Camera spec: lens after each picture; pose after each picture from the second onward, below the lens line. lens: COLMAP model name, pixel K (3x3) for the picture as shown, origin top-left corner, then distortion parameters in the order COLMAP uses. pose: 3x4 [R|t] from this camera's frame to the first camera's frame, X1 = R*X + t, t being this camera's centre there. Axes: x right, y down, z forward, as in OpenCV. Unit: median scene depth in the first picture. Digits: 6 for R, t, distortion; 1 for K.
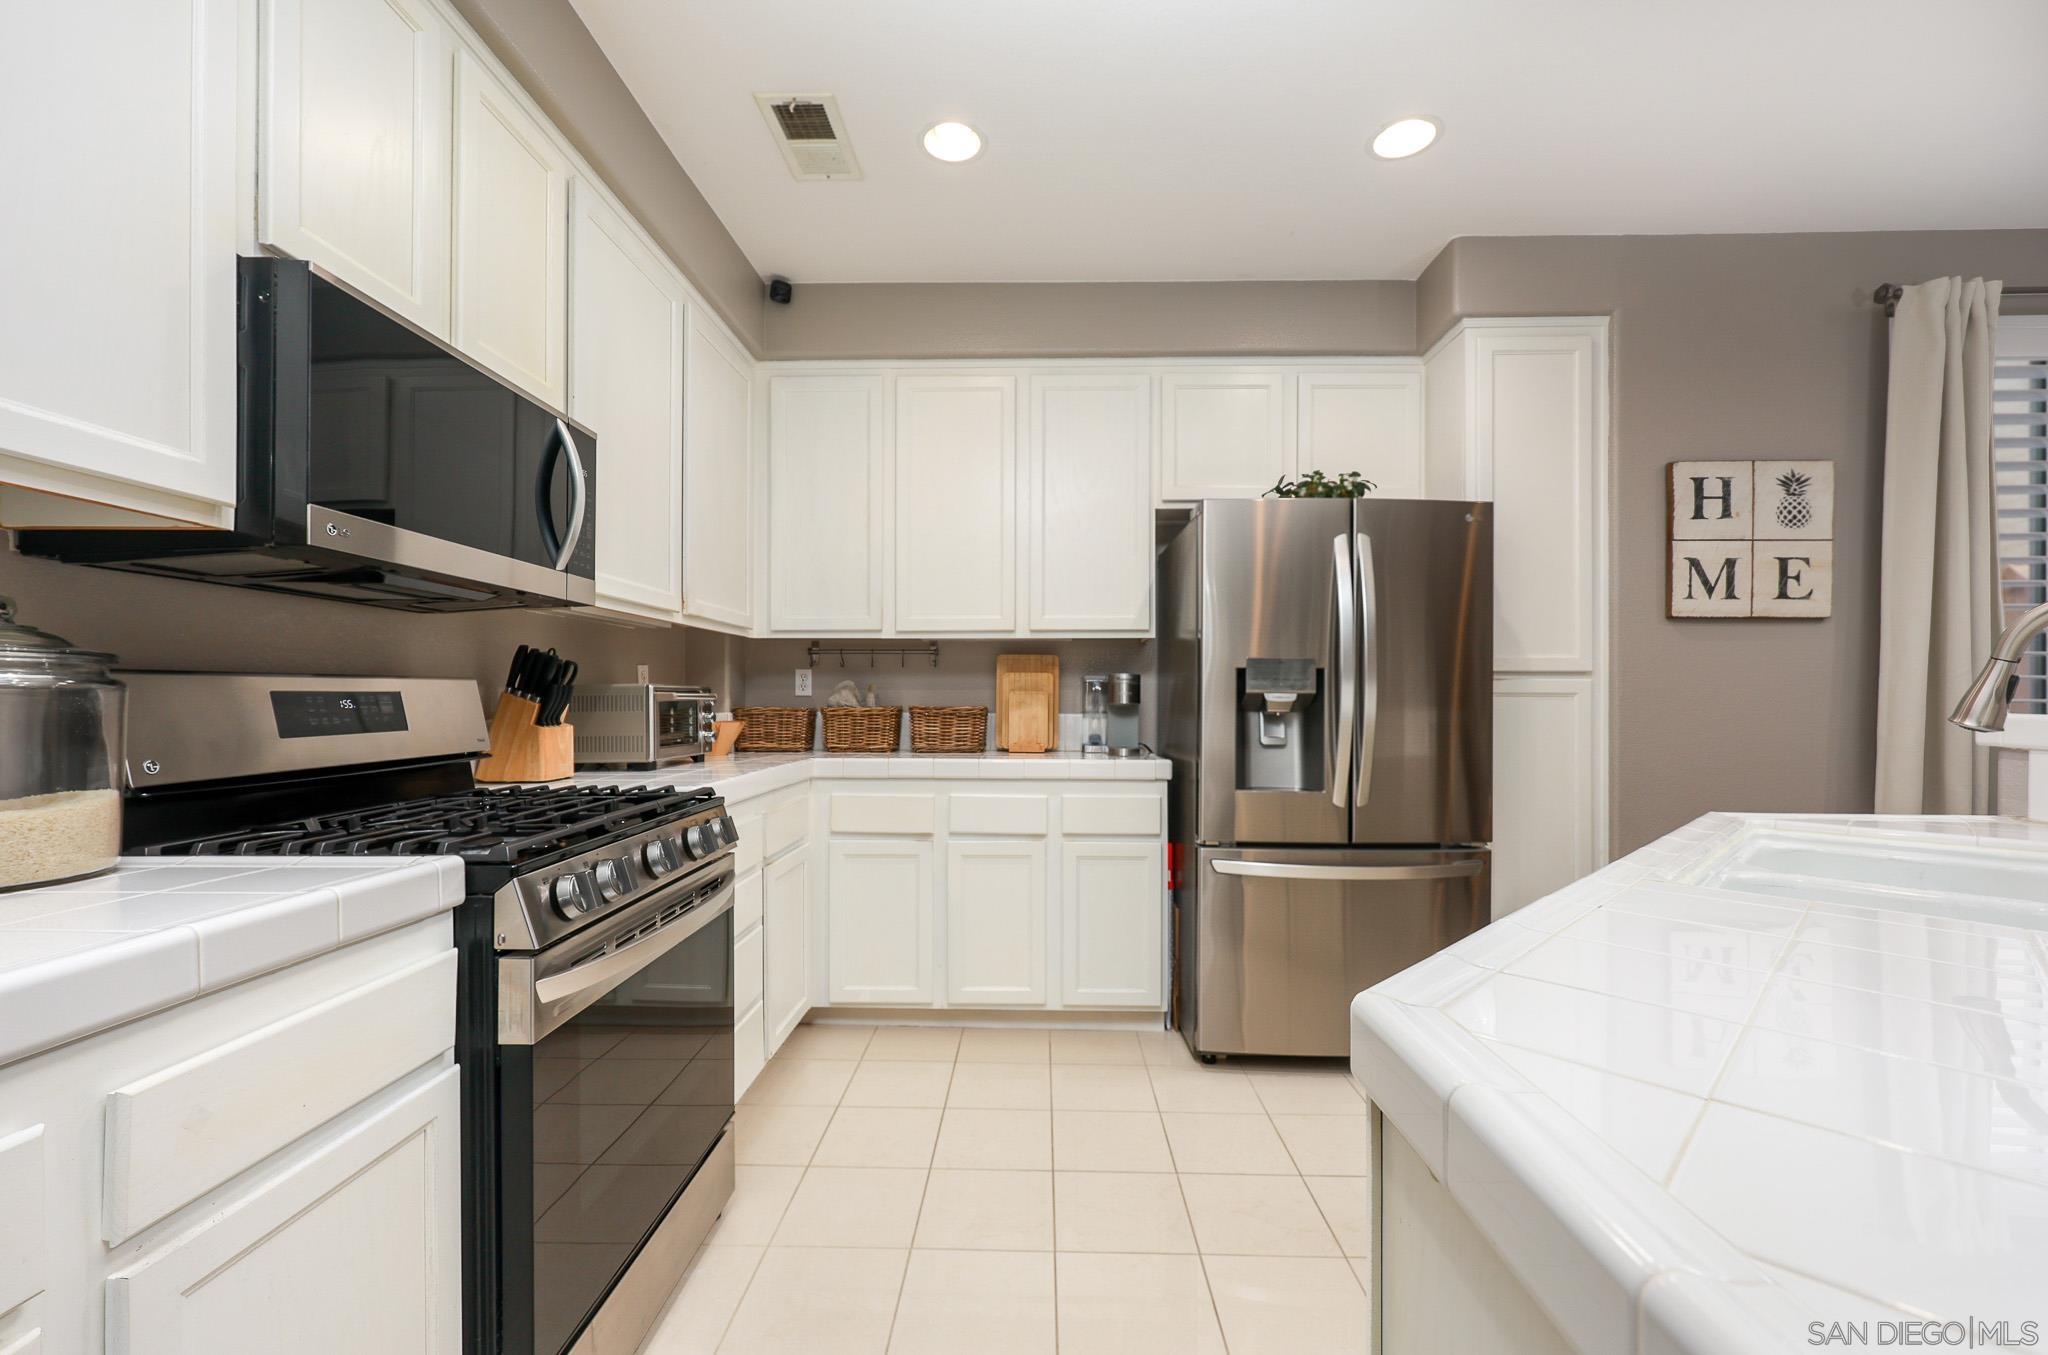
lens RADIAL K [[829.3, 0, 1001.1], [0, 829.3, 695.8], [0, 0, 1]] dist [-0.000091, -0.000007]
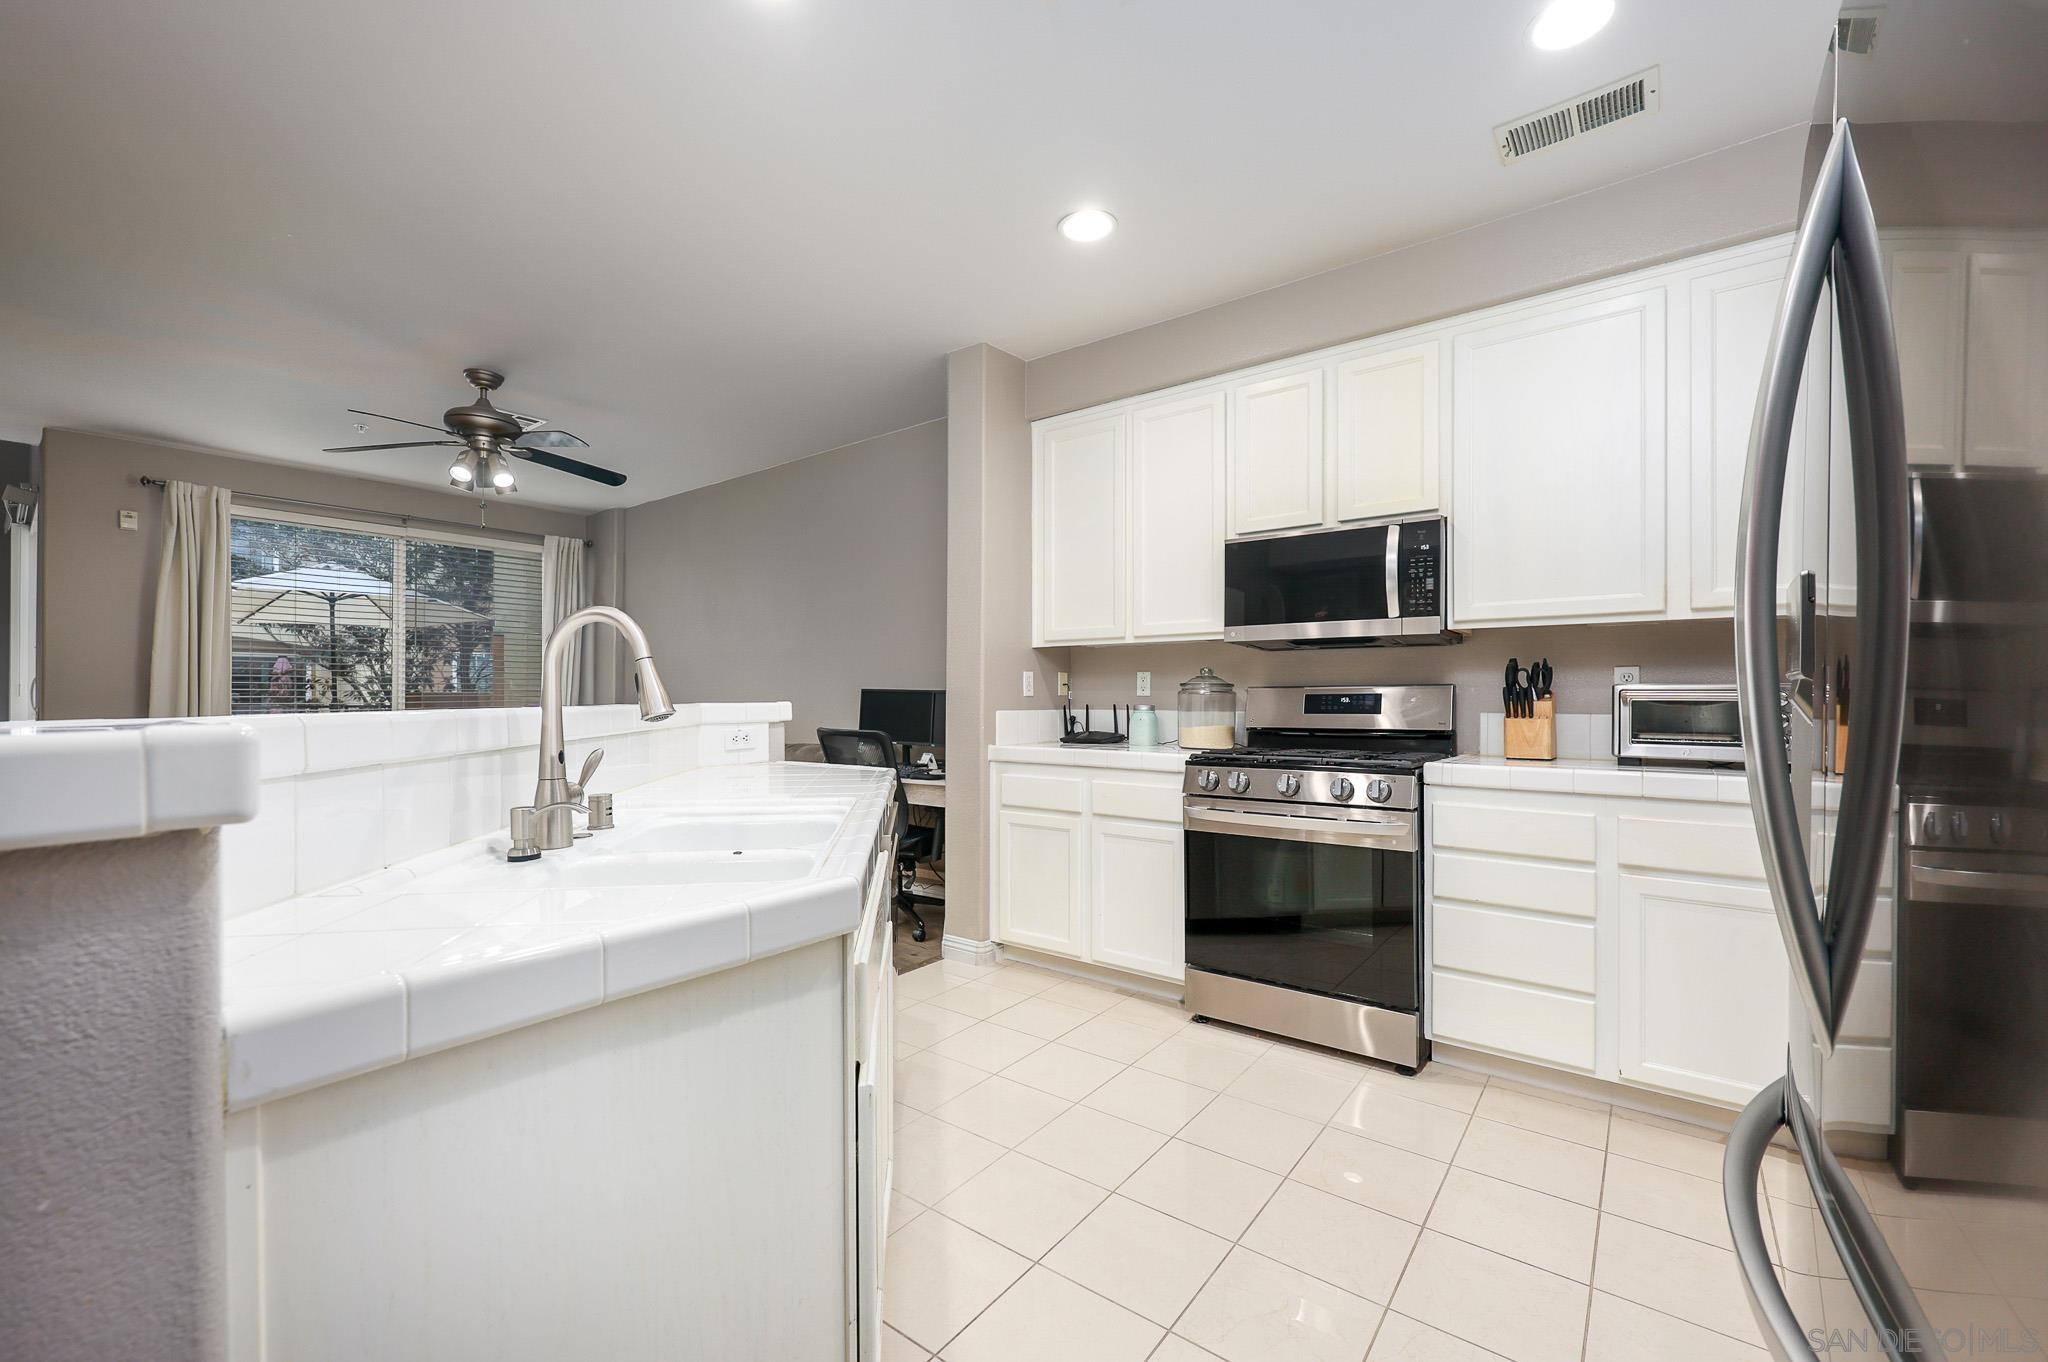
lens RADIAL K [[832.0, 0, 1019.7], [0, 832.0, 693.3], [0, 0, 1]] dist [0.003651, 0.000316]
pose [[0.819251, -0.005651, -0.573407, 0.389021], [0.004611, 0.999984, -0.003267, 0.000073], [0.573416, 0.000032, 0.819264, -0.011649]]
